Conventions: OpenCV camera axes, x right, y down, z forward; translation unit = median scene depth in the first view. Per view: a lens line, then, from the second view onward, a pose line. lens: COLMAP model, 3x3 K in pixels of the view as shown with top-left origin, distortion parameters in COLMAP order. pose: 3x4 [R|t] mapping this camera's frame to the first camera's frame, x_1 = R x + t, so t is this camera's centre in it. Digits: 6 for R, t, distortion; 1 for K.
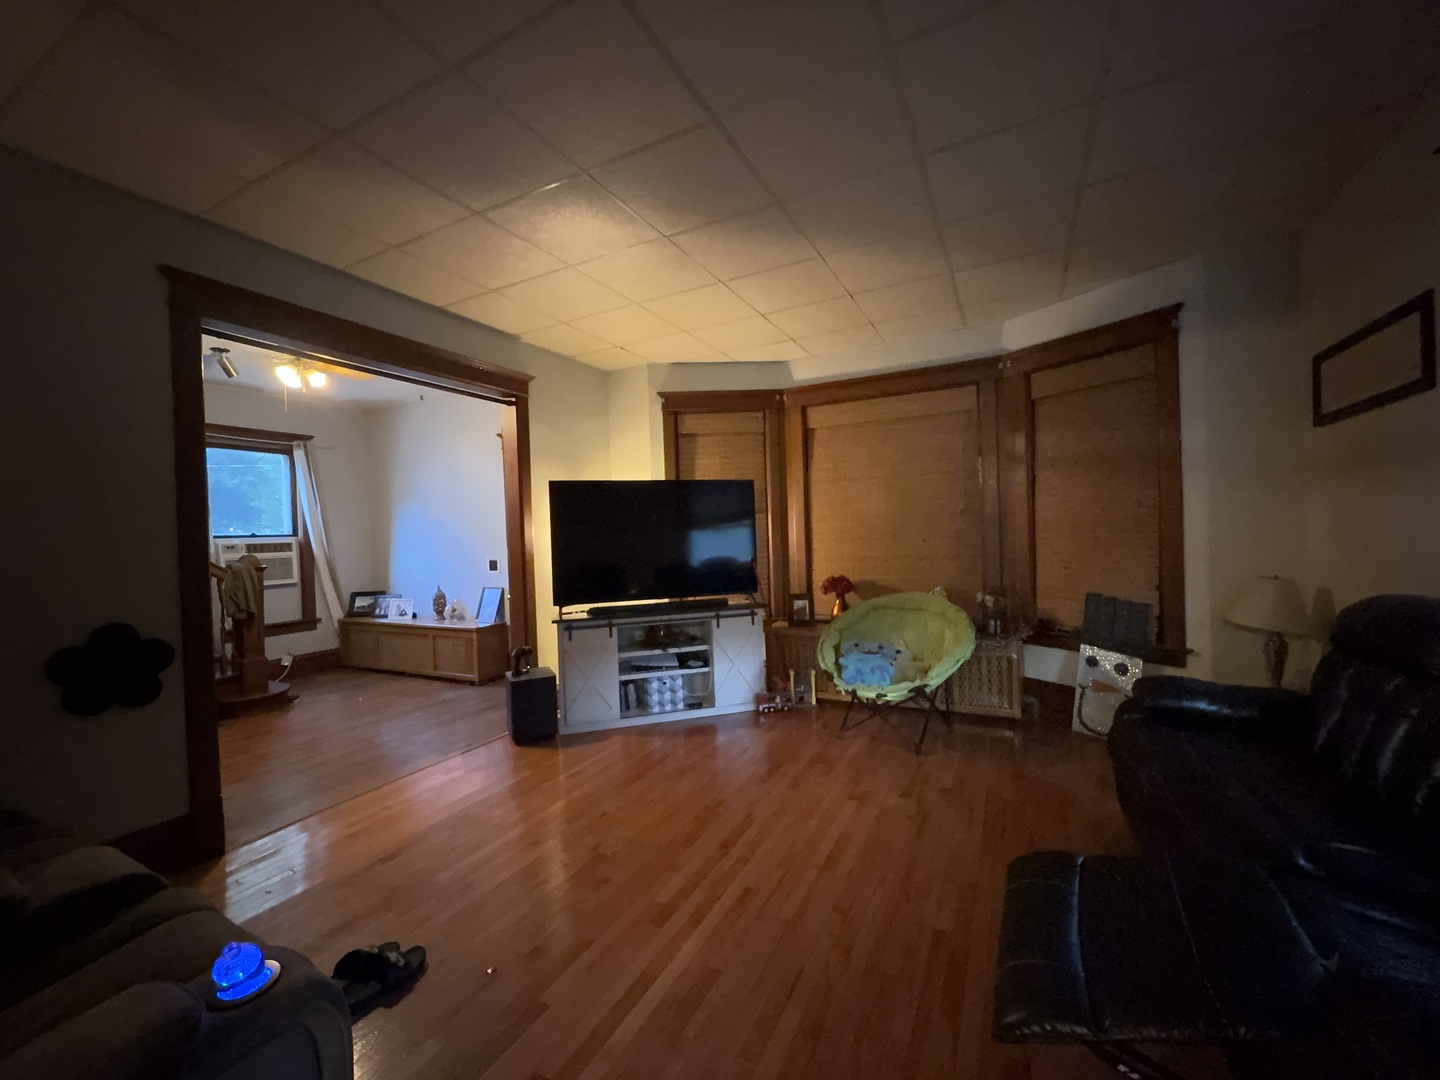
lens RADIAL K [[576.3, 0, 720.0], [0, 576.3, 540.0], [0, 0, 1]] dist [-0.000905, -0.000126]
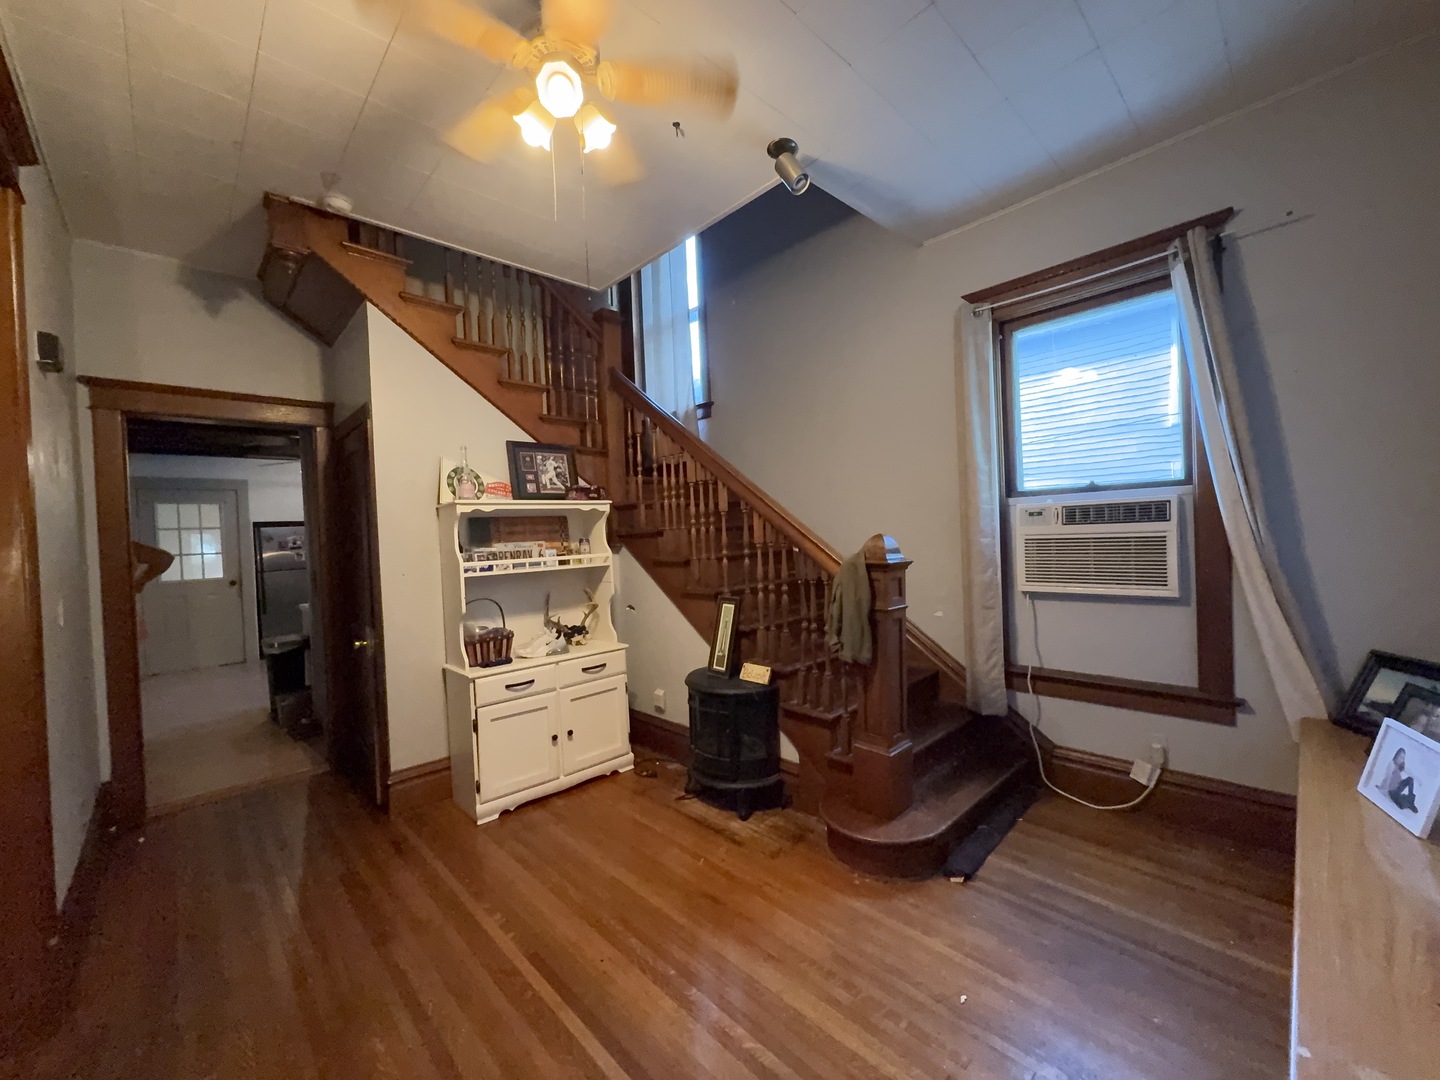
lens RADIAL K [[576.3, 0, 720.0], [0, 576.3, 540.0], [0, 0, 1]] dist [-0.000905, -0.000126]
pose [[-0.330694, 0.056838, -0.942025, -0.240735], [0.036850, 0.998201, 0.047291, 0.001444], [0.943018, -0.019075, -0.332193, 0.829159]]
